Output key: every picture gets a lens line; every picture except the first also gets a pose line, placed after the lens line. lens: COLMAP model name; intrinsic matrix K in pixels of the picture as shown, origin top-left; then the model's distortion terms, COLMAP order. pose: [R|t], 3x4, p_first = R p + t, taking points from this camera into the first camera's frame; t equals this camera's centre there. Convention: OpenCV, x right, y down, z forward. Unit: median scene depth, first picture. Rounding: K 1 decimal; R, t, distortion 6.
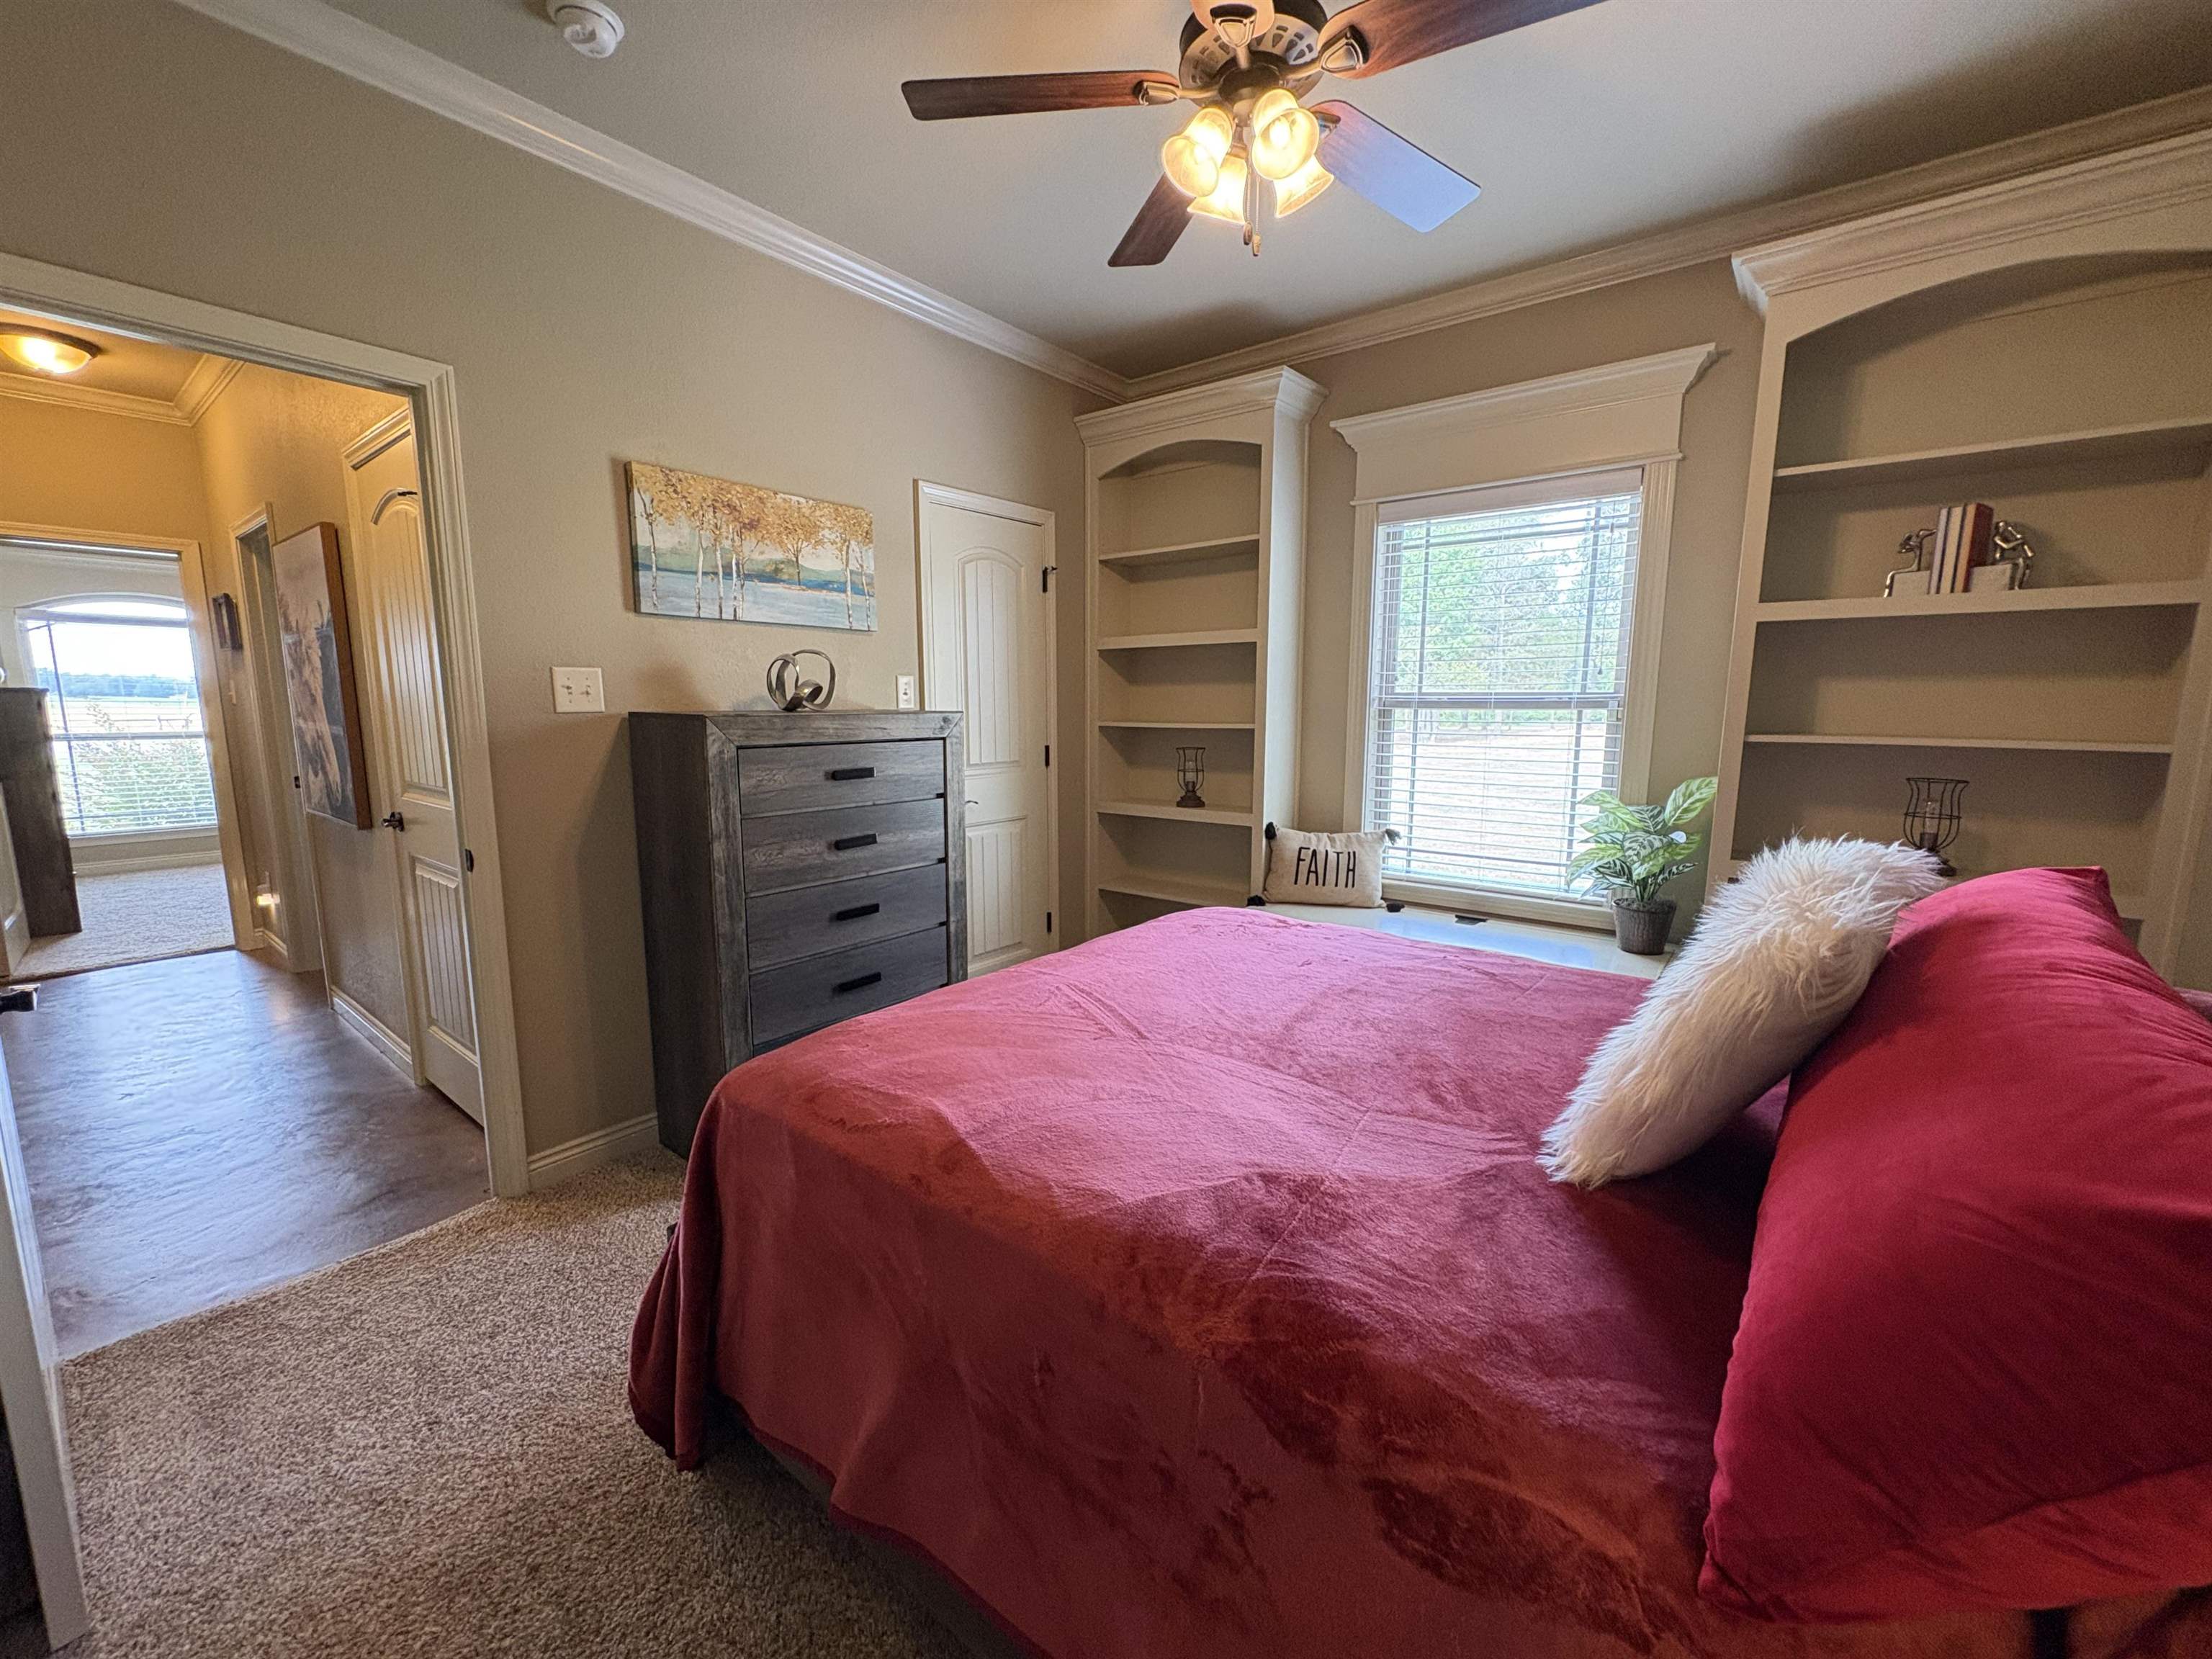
lens RADIAL K [[886.6, 0, 1106.0], [0, 886.6, 829.5], [0, 0, 1]] dist [0.000335, 0.000023]
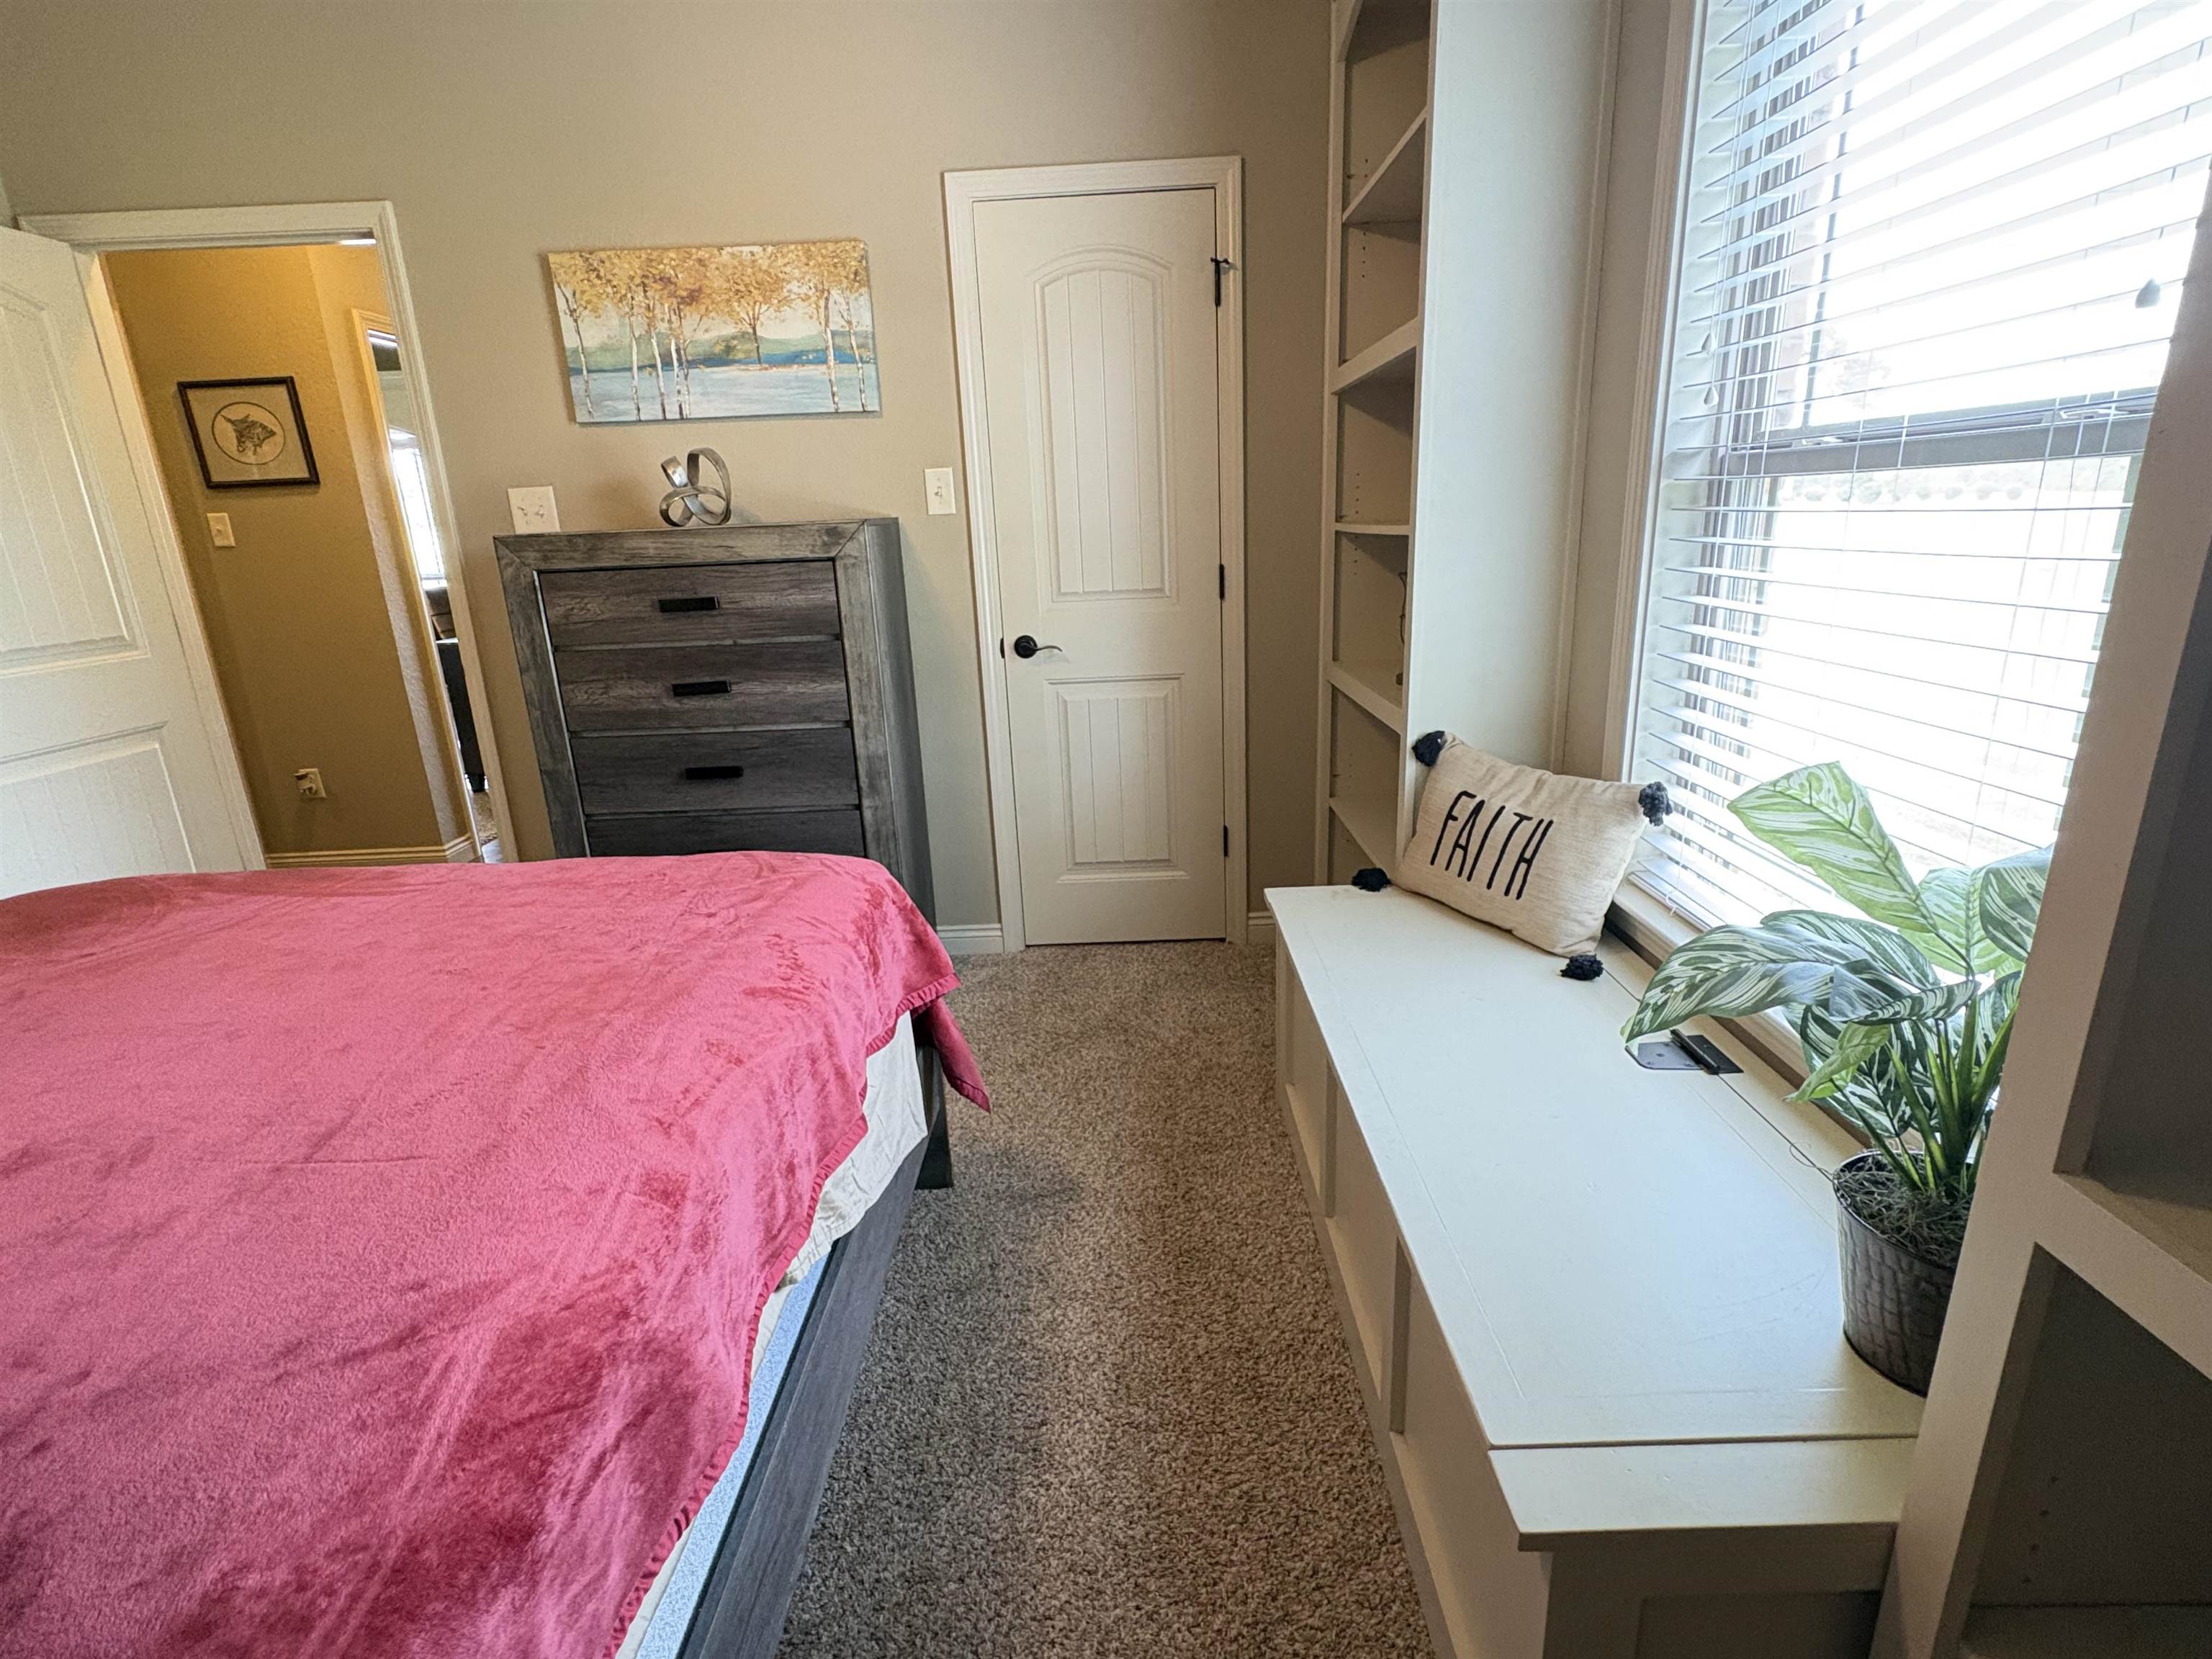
lens RADIAL K [[1078.2, 0, 1106.0], [0, 1078.2, 829.5], [0, 0, 1]] dist [0.000521, 0.000067]
pose [[0.616653, 0.197008, -0.762186, 0.698969], [-0.071196, 0.978169, 0.195233, -0.075848], [0.784009, -0.066126, 0.617217, 0.626291]]
